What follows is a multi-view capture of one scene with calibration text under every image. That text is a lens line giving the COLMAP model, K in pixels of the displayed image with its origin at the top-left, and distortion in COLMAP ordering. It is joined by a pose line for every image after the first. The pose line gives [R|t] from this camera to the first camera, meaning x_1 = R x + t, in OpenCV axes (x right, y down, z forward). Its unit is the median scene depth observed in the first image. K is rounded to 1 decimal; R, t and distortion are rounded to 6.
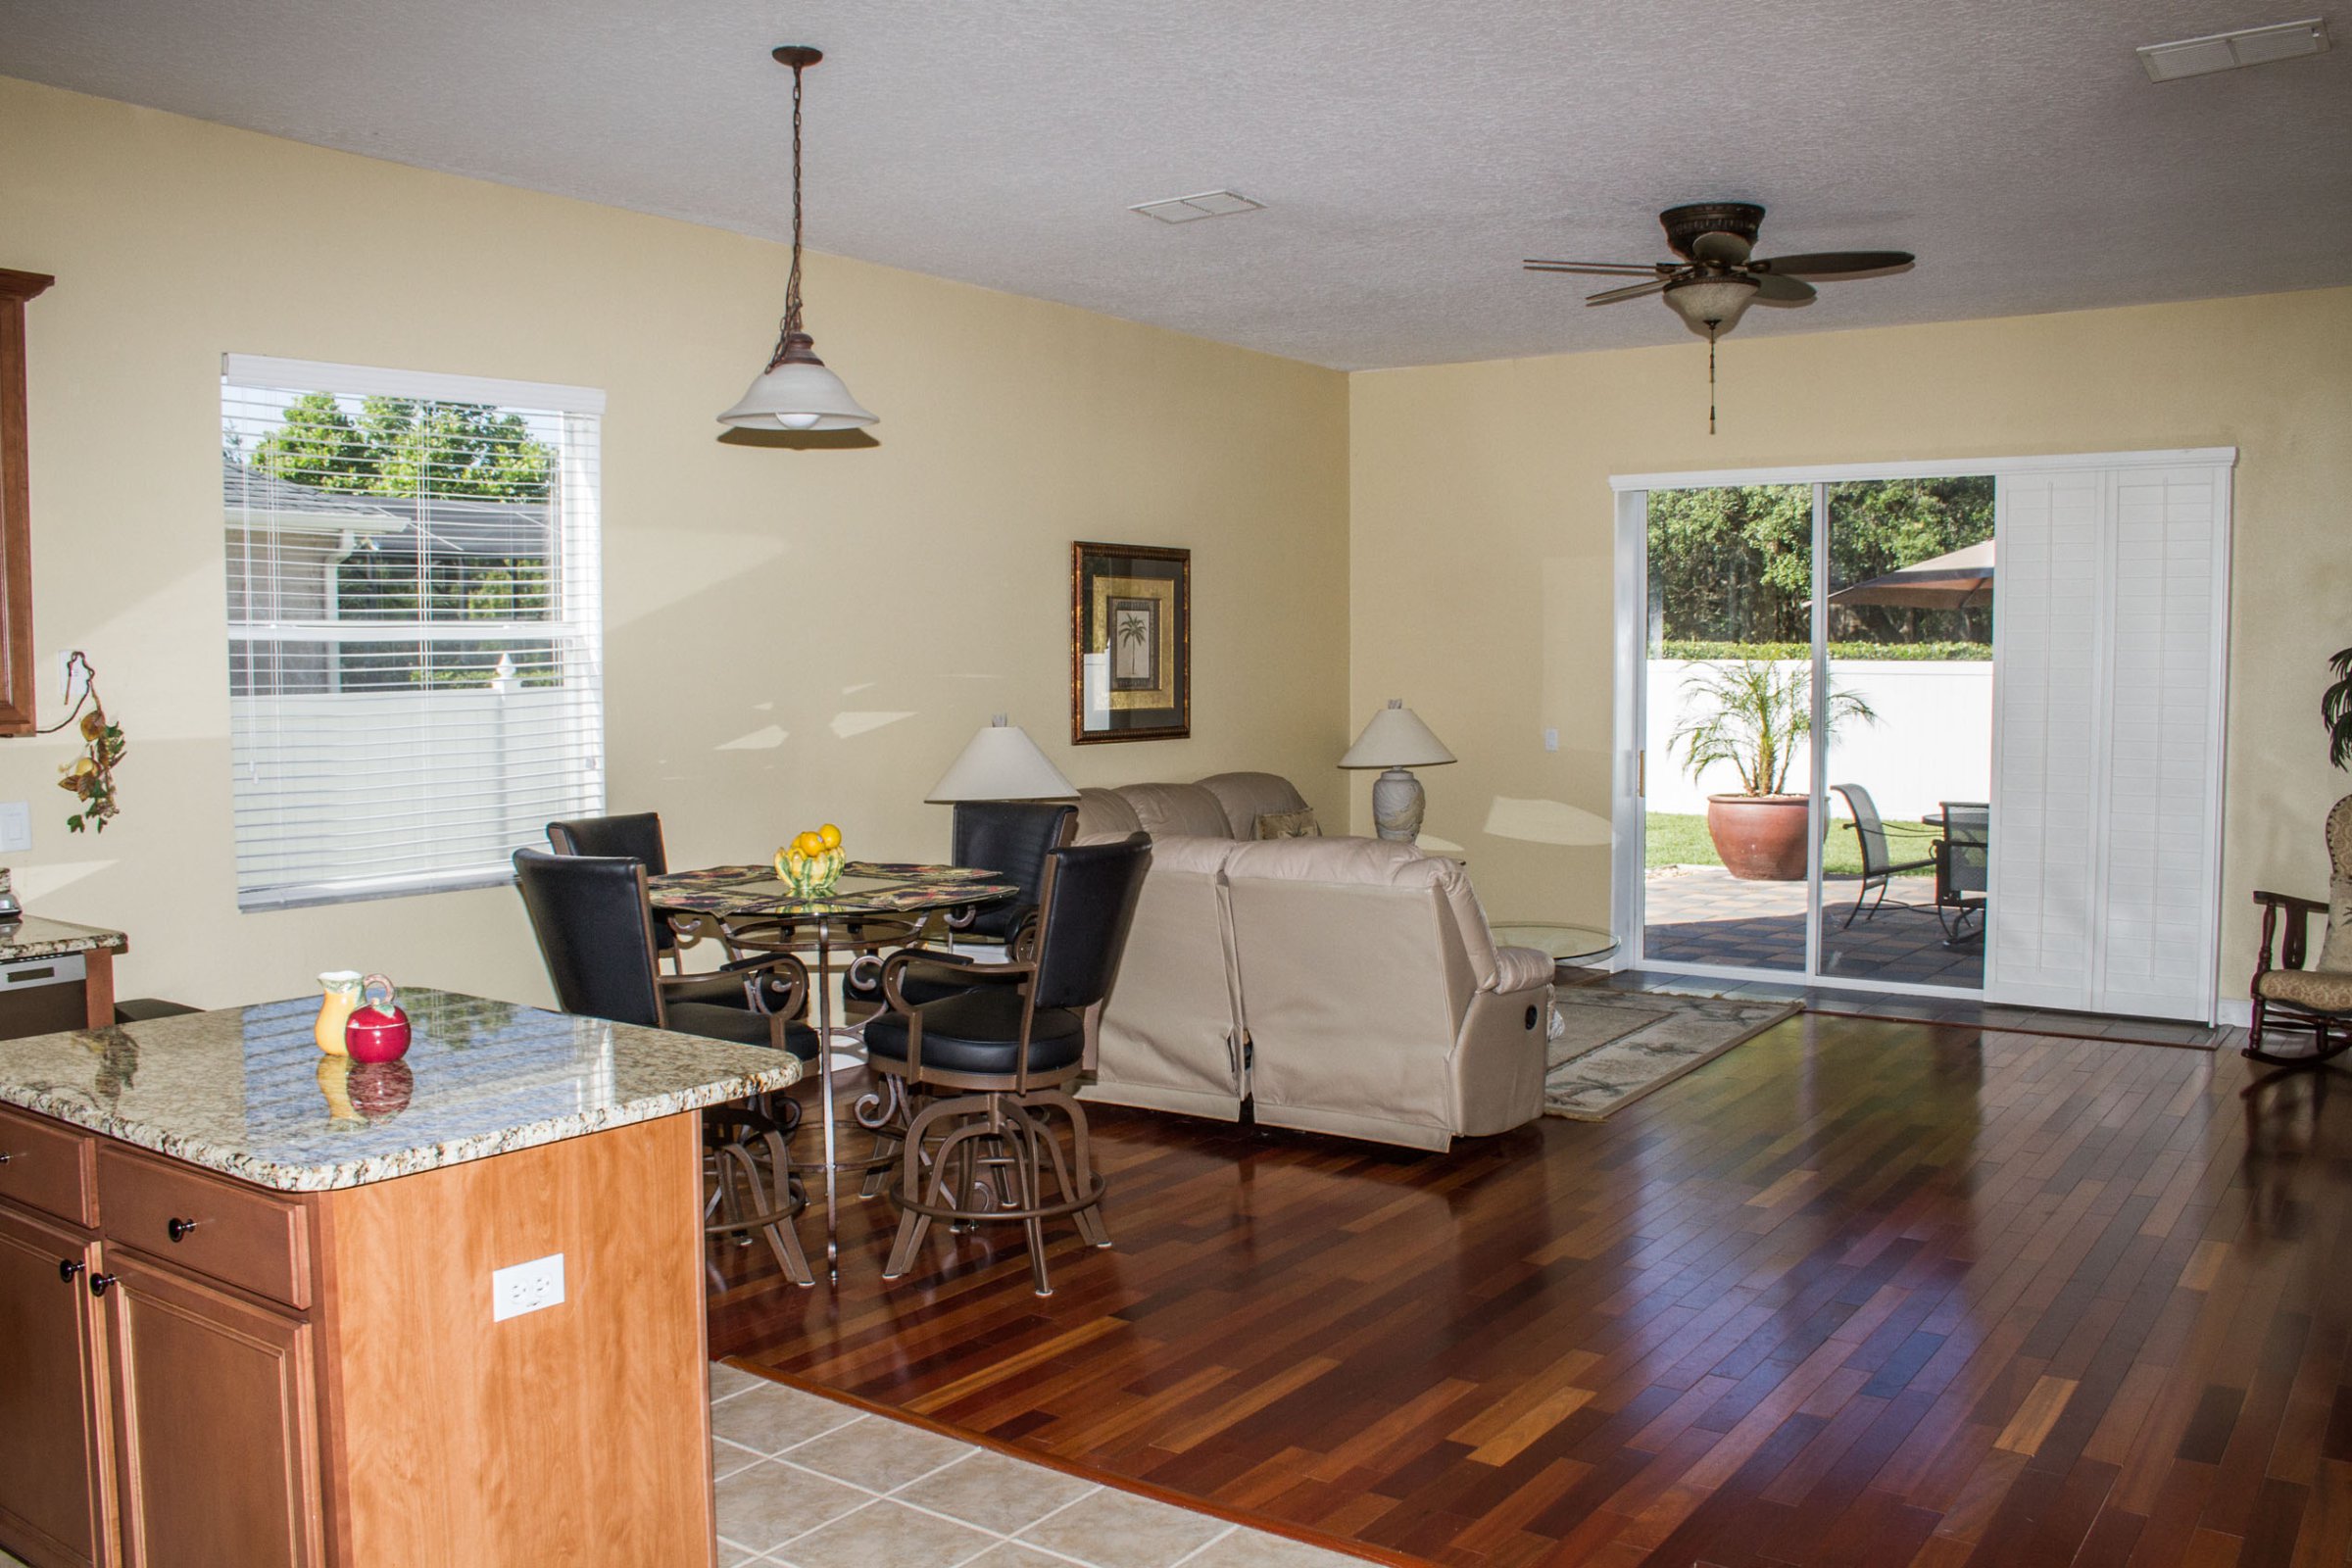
lens RADIAL K [[1915.6, 0, 1176.0], [0, 1915.6, 784.0], [0, 0, 1]] dist [-0.168442, 0.142270]
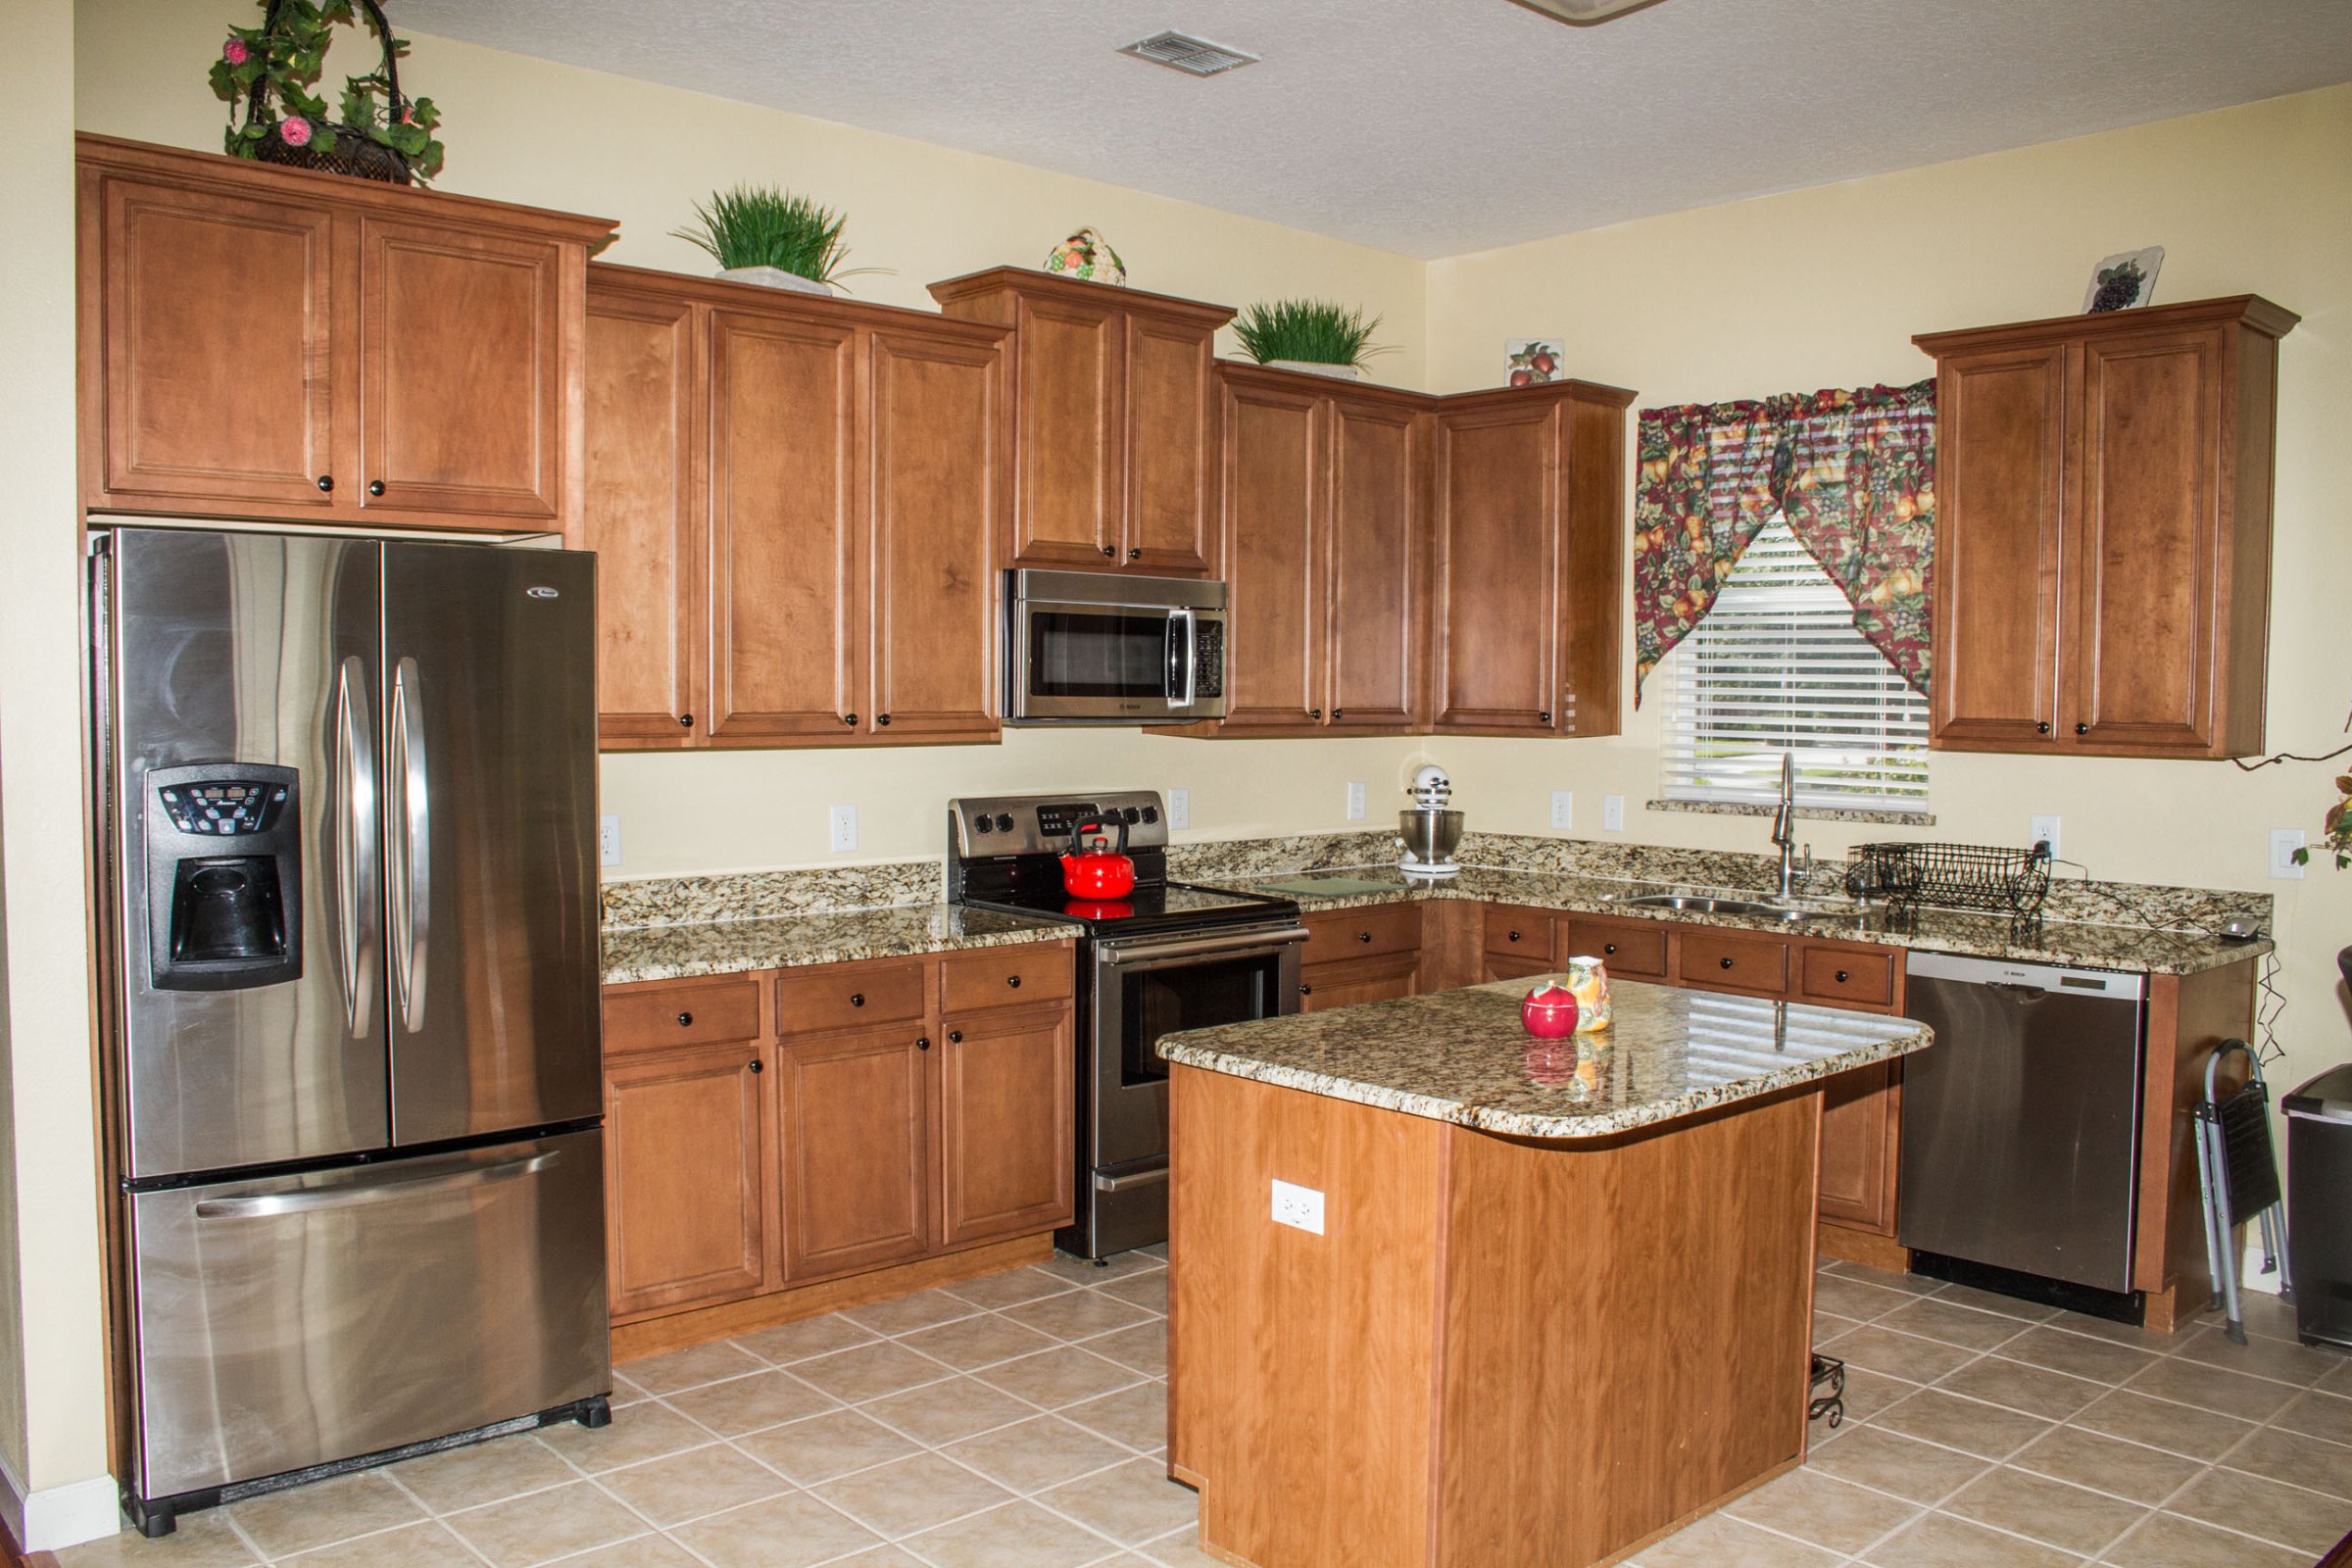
lens RADIAL K [[1915.6, 0, 1176.0], [0, 1915.6, 784.0], [0, 0, 1]] dist [-0.168442, 0.142270]
pose [[-0.202418, 0.053757, -0.977823, 0.510097], [-0.068865, 0.995239, 0.068970, -0.046576], [0.976875, 0.081298, -0.197752, 0.694727]]
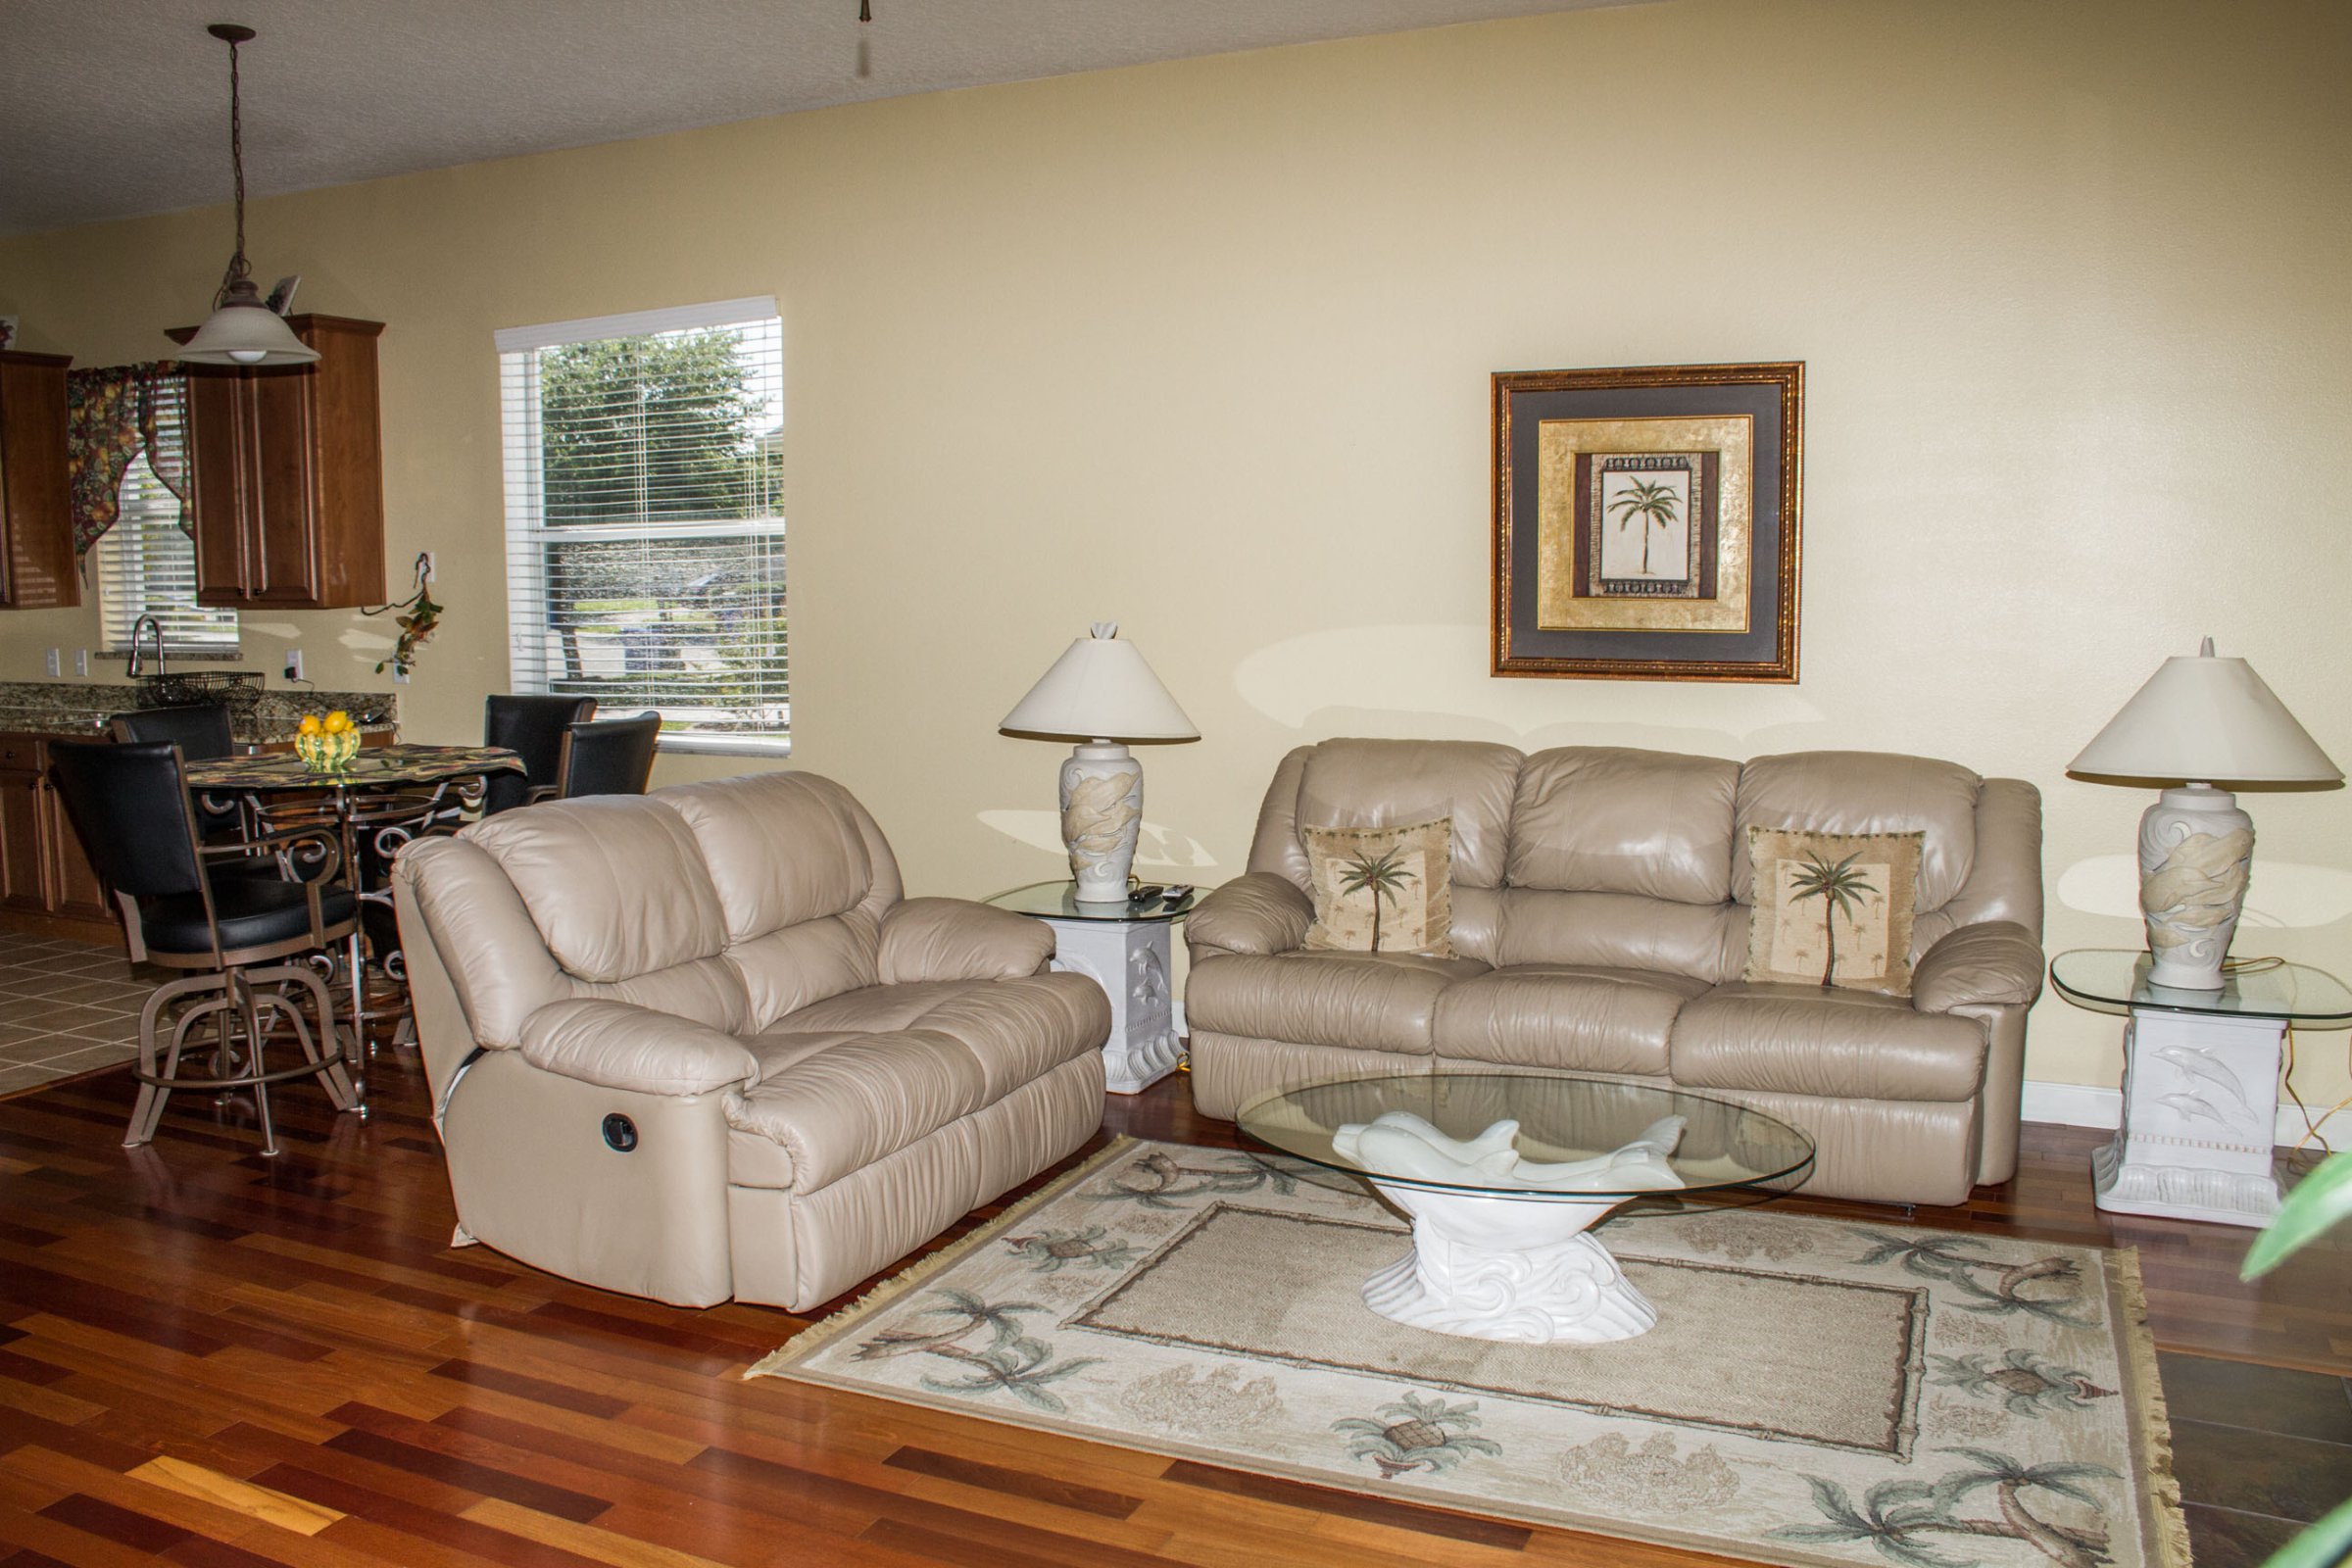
lens RADIAL K [[1915.6, 0, 1176.0], [0, 1915.6, 784.0], [0, 0, 1]] dist [-0.168442, 0.142270]
pose [[0.193954, 0.118827, -0.973787, 1.159978], [-0.056500, 0.992342, 0.109838, -0.099300], [0.979382, 0.033716, 0.199183, 1.492156]]
